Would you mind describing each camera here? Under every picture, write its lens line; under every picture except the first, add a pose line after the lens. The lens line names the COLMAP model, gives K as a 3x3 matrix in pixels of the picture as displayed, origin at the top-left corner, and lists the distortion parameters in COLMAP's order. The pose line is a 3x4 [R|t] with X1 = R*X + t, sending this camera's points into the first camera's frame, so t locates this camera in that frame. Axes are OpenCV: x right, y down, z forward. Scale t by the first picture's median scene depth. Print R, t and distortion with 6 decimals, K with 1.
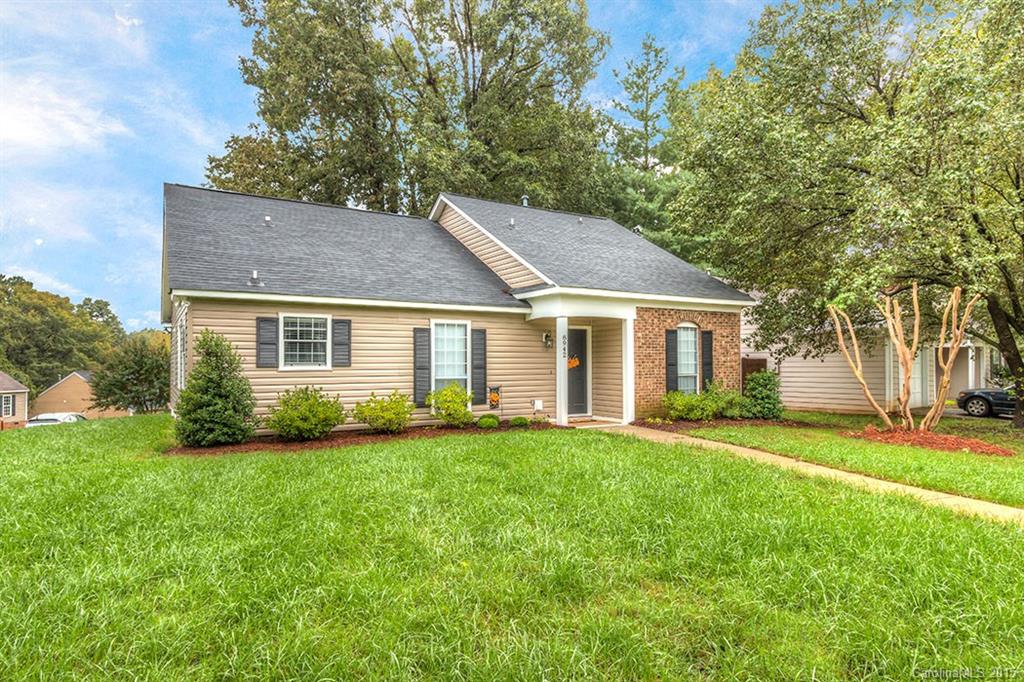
lens RADIAL K [[592.4, 0, 508.2], [0, 592.4, 349.7], [0, 0, 1]] dist [0.005576, 0.000799]
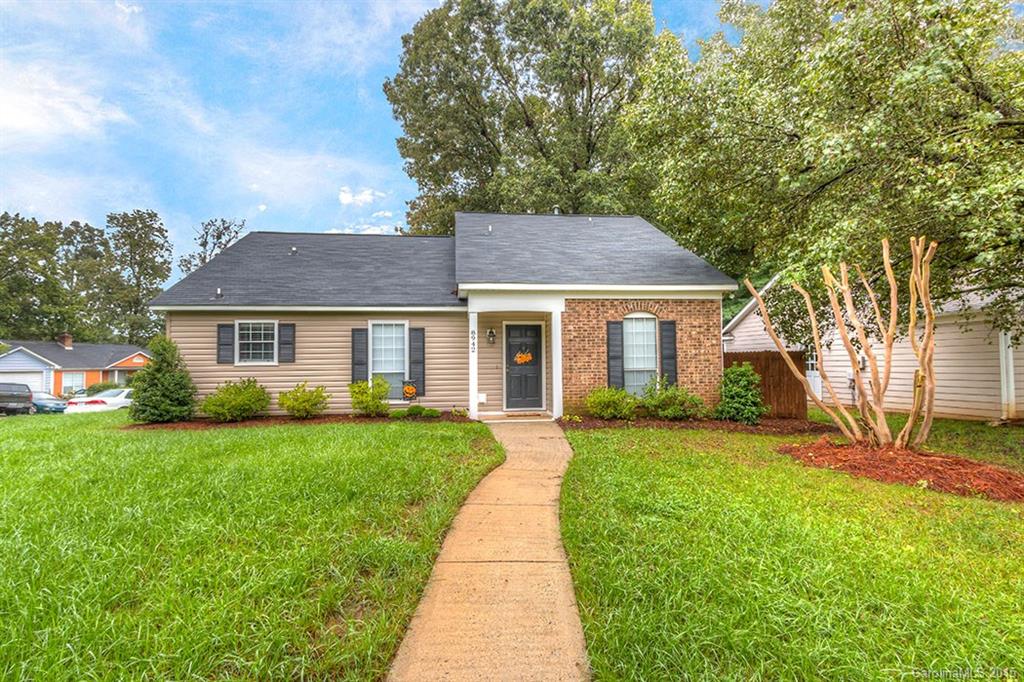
lens RADIAL K [[468.9, 0, 508.5], [0, 468.9, 345.0], [0, 0, 1]] dist [0.002403, -0.000508]
pose [[0.907760, -0.022564, -0.418882, 0.474465], [0.017121, 0.999713, -0.016750, 0.015013], [0.419140, 0.008034, 0.907886, 0.282737]]
